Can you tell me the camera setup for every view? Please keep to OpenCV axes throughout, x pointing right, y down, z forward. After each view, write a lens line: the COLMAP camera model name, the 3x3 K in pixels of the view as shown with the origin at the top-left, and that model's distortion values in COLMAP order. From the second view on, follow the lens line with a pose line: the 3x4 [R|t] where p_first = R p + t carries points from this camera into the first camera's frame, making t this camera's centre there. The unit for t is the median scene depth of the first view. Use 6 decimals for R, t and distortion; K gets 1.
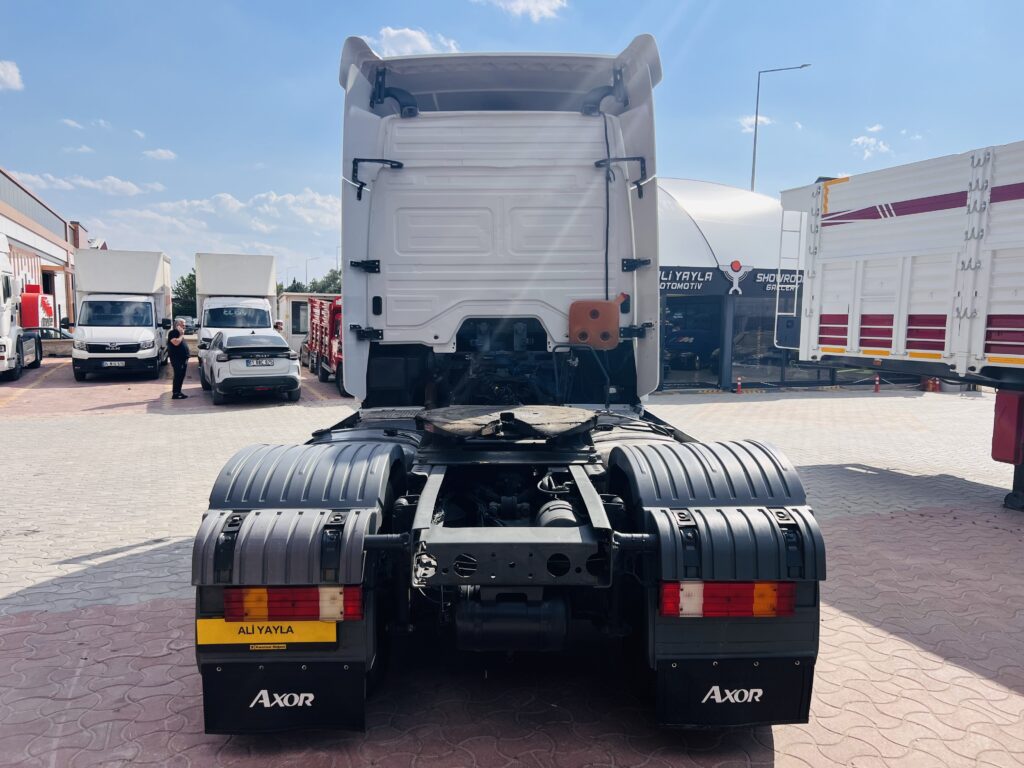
lens RADIAL K [[770.7, 0, 504.1], [0, 770.7, 393.4], [0, 0, 1]] dist [0.048585, -0.058598]
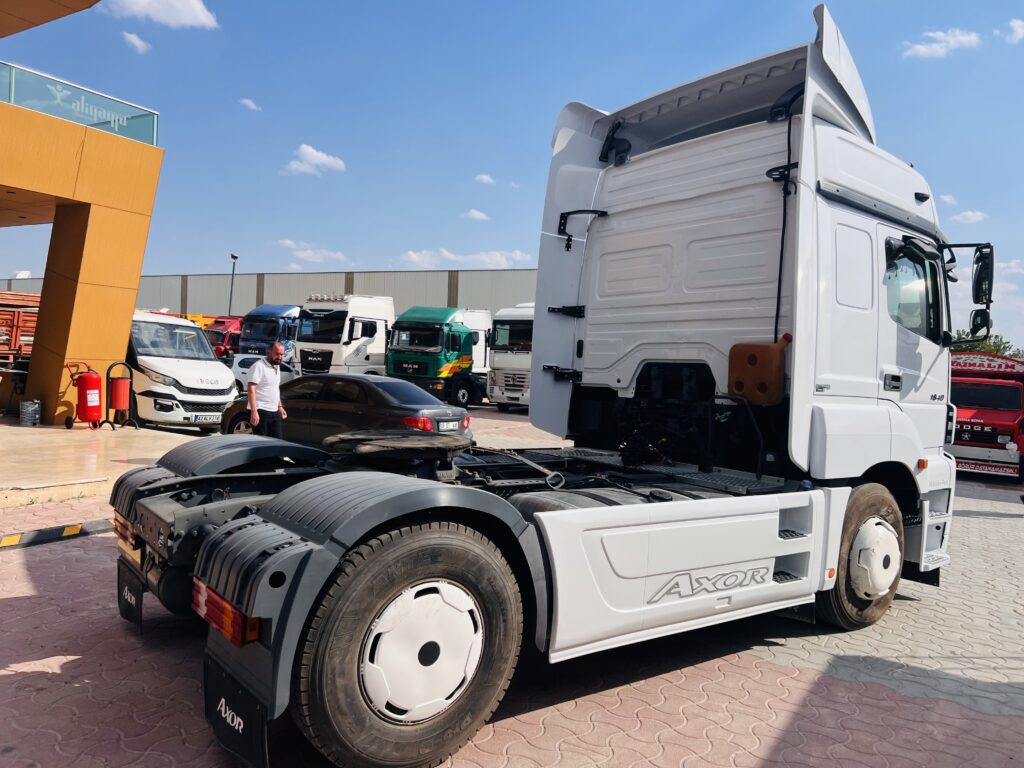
lens RADIAL K [[770.7, 0, 499.9], [0, 770.7, 399.8], [0, 0, 1]] dist [0.048585, -0.058598]
pose [[0.584776, 0.061256, -0.808879, 0.616305], [-0.123842, 0.992198, -0.014393, -0.016910], [0.801686, 0.108590, 0.587799, 0.309070]]
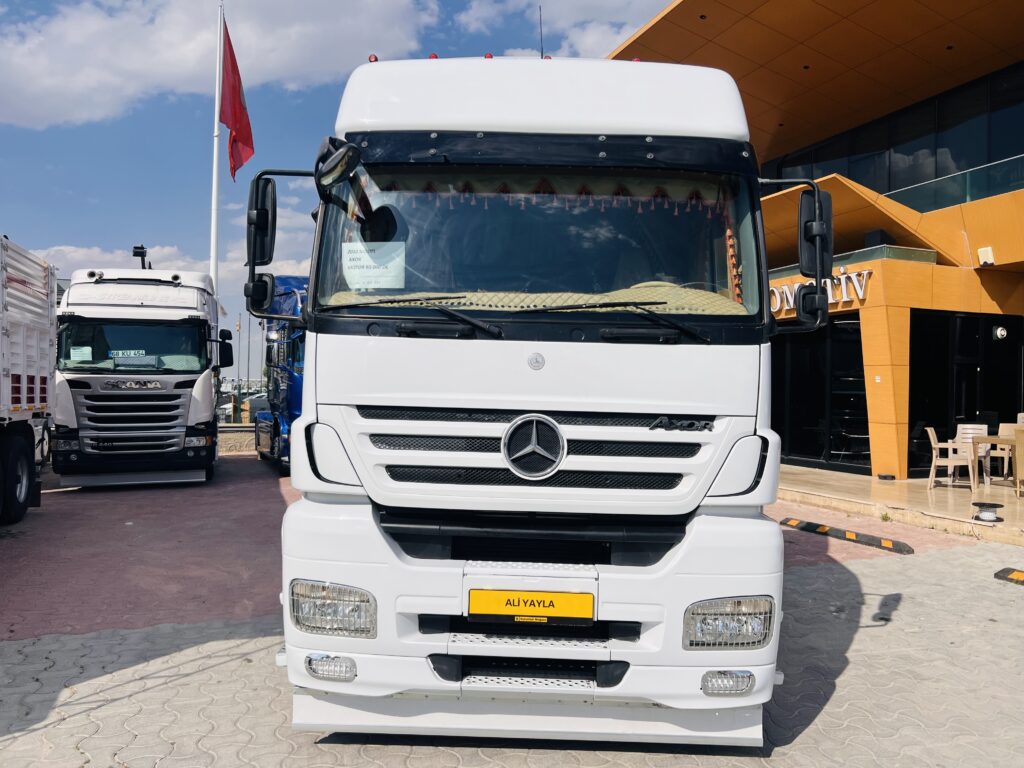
lens RADIAL K [[770.7, 0, 504.9], [0, 770.7, 392.2], [0, 0, 1]] dist [0.048585, -0.058598]
pose [[-0.999162, -0.020692, 0.035320, -0.004337], [-0.016884, 0.994338, 0.104917, -0.174704], [-0.037291, 0.104233, -0.993854, 1.868631]]
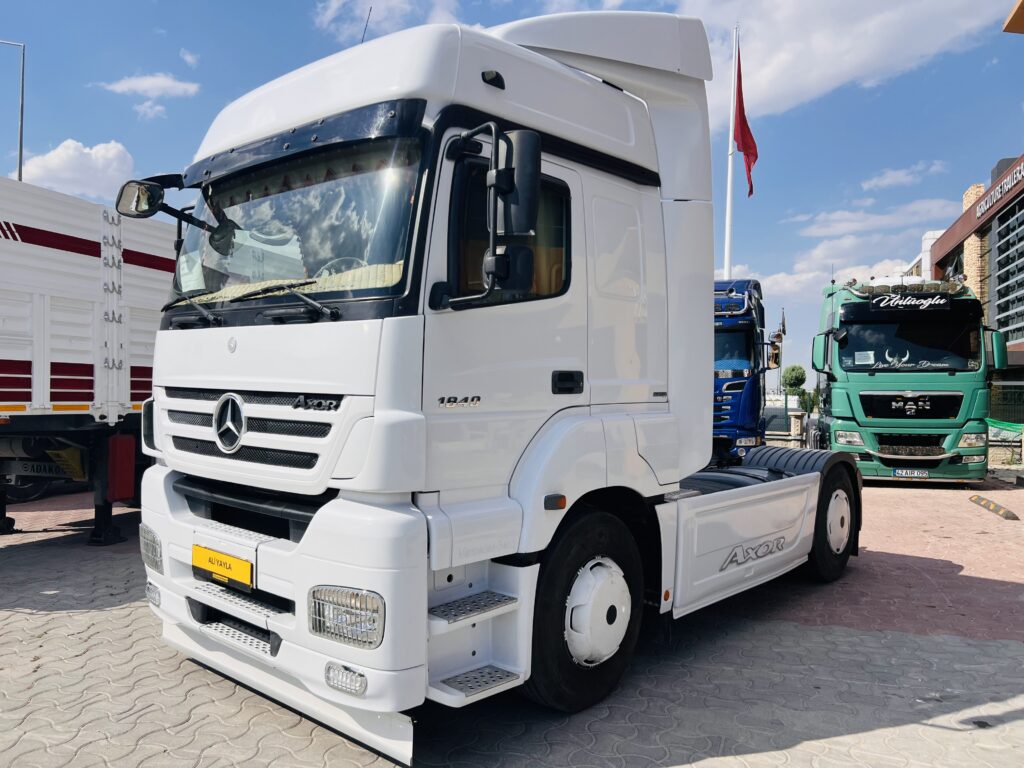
lens RADIAL K [[770.7, 0, 509.6], [0, 770.7, 392.1], [0, 0, 1]] dist [0.048585, -0.058598]
pose [[-0.746595, -0.018934, 0.665009, -0.553348], [0.044896, 0.995882, 0.078759, -0.142033], [-0.663762, 0.088657, -0.742671, 1.638662]]
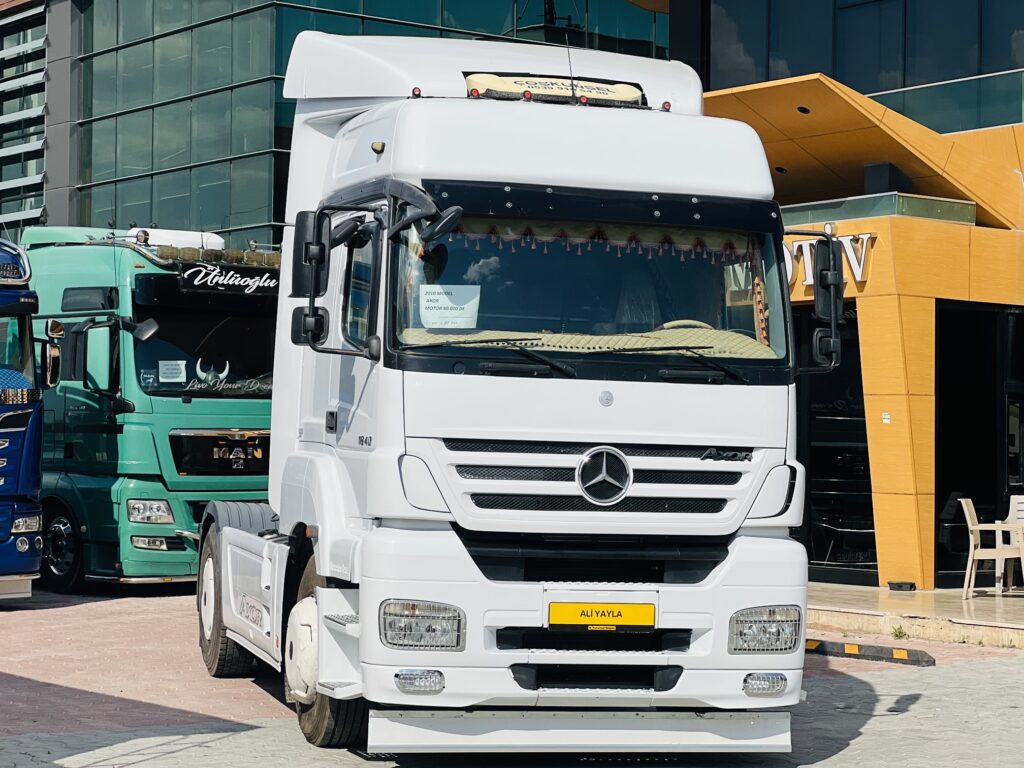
lens RADIAL K [[2273.5, 0, 514.0], [0, 2273.5, 354.9], [0, 0, 1]] dist [0.151793, 0.000000]
pose [[-0.968930, -0.031610, -0.245306, 0.491543], [-0.045733, 0.997594, 0.052094, -0.261894], [0.243070, 0.061694, -0.968045, 3.012953]]
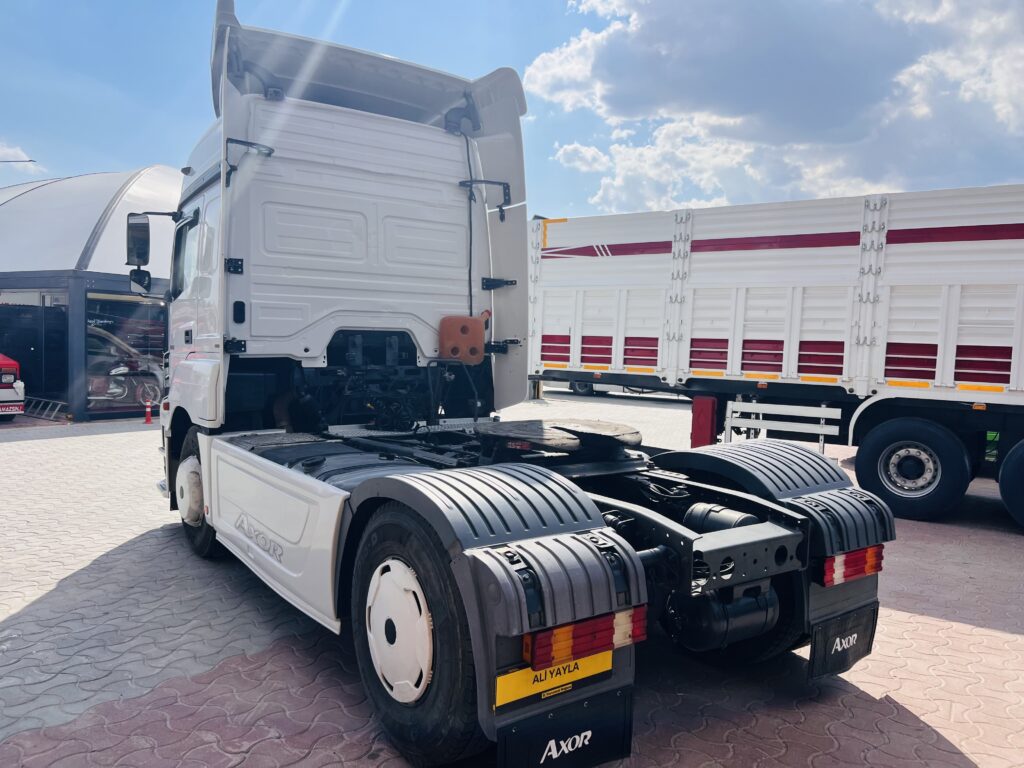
lens RADIAL K [[770.7, 0, 509.5], [0, 770.7, 393.6], [0, 0, 1]] dist [0.048585, -0.058598]
pose [[0.822620, -0.019385, 0.568260, -0.406213], [0.030257, 0.999495, -0.009704, -0.006794], [-0.567785, 0.025177, 0.822792, 0.130181]]
